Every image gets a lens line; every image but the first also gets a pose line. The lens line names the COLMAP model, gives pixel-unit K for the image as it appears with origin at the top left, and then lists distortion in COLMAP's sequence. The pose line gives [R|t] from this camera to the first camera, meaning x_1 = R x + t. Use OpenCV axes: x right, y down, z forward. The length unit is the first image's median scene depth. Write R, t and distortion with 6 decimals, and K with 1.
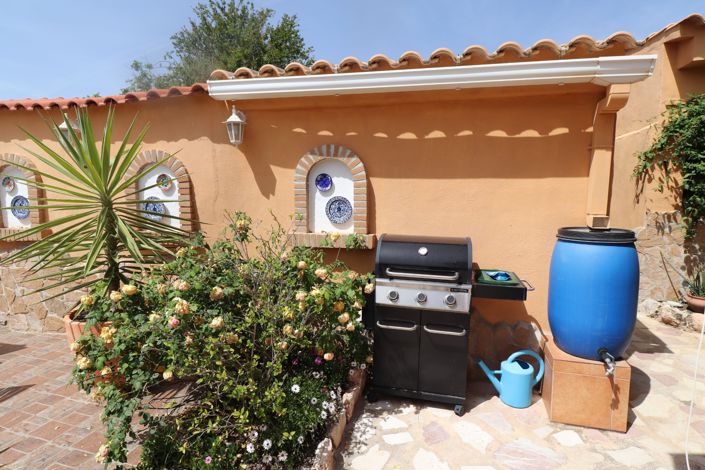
lens RADIAL K [[407.6, 0, 352.9], [0, 407.6, 219.3], [0, 0, 1]] dist [0.066398, -0.000479]
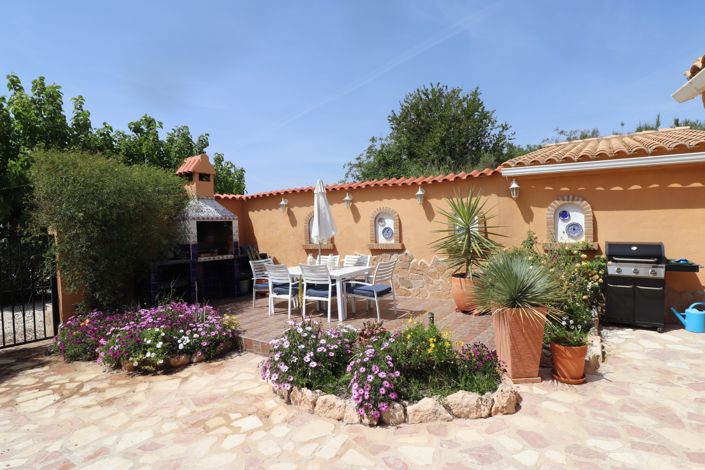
lens RADIAL K [[385.1, 0, 354.5], [0, 385.1, 221.5], [0, 0, 1]] dist [-0.003165, -0.001568]
pose [[0.936404, -0.032192, -0.349443, -0.401171], [0.010214, 0.997862, -0.064556, 0.048474], [0.350774, 0.056881, 0.934731, -1.109293]]
